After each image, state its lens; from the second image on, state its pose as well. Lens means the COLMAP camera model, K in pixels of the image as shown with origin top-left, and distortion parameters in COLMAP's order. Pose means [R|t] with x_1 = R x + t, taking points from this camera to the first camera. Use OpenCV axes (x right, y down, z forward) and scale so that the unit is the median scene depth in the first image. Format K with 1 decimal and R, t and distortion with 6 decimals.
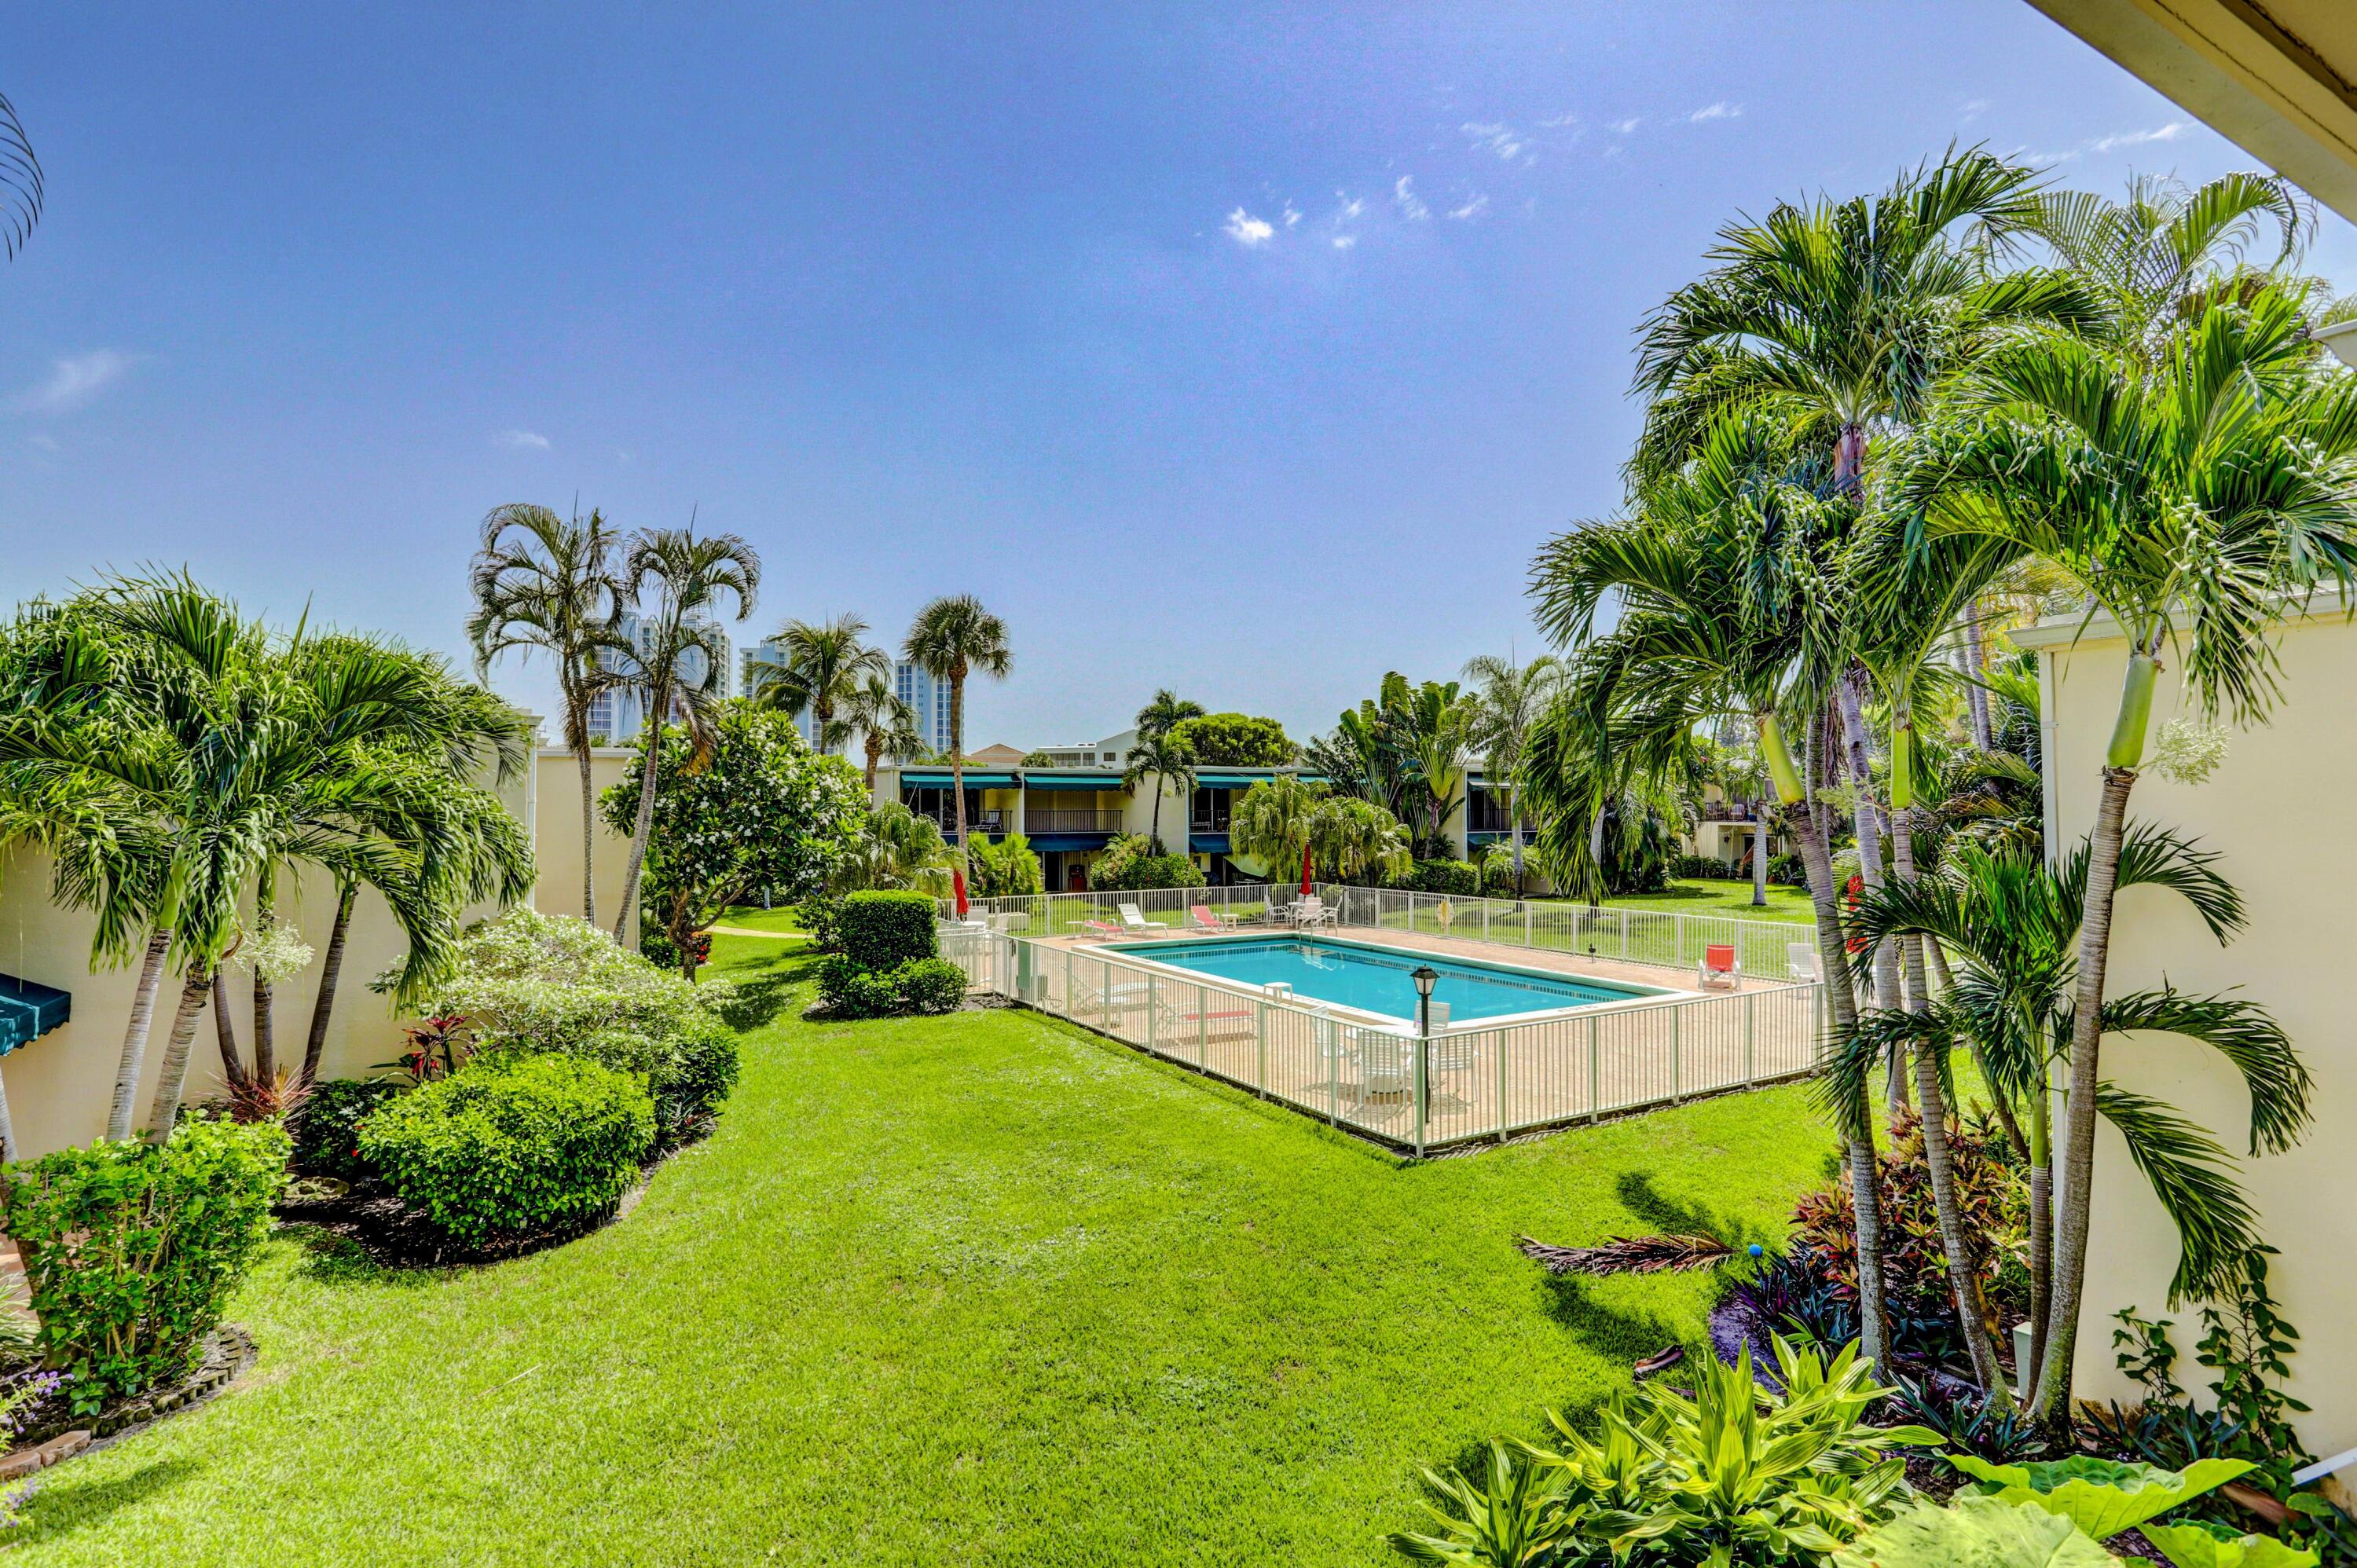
lens RADIAL K [[1166.6, 0, 1177.1], [0, 1166.6, 791.1], [0, 0, 1]] dist [-0.012845, -0.000669]
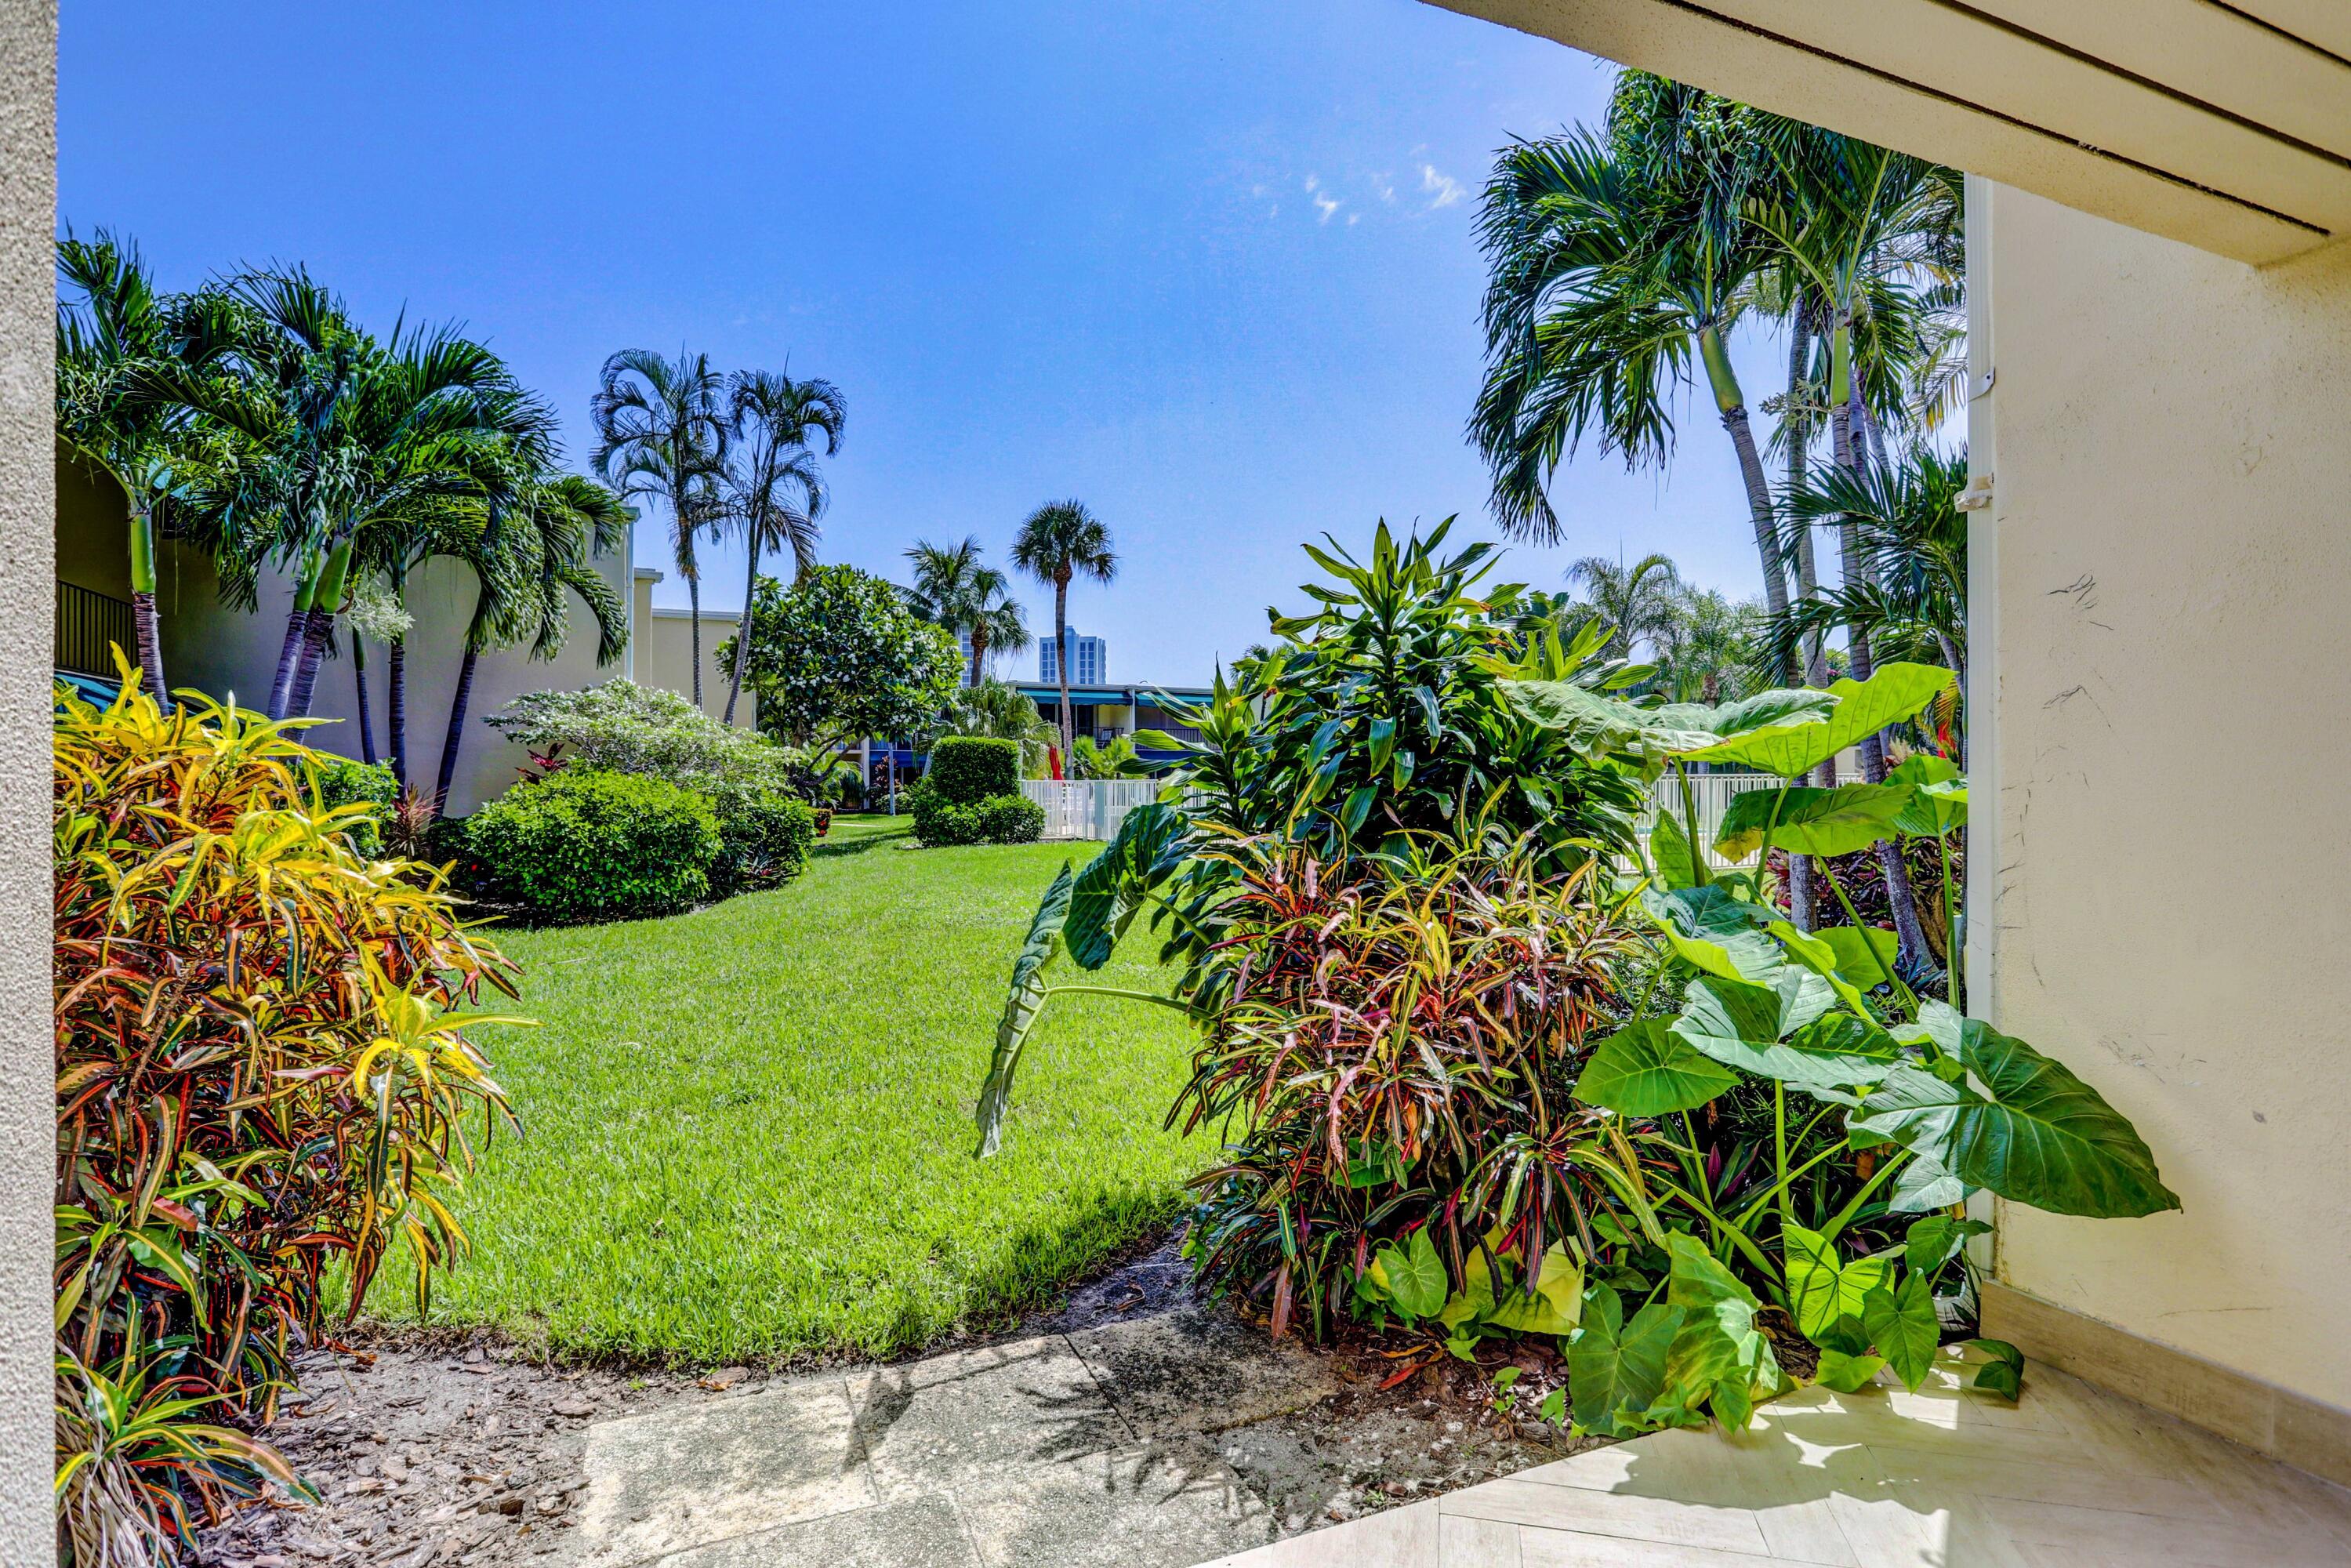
lens RADIAL K [[1157.6, 0, 1180.4], [0, 1157.6, 797.1], [0, 0, 1]] dist [-0.011950, 0.001673]
pose [[0.992699, 0.006295, -0.120451, 0.082296], [-0.004321, 0.999852, 0.016642, 0.156398], [0.120538, -0.016000, 0.992580, -0.028173]]
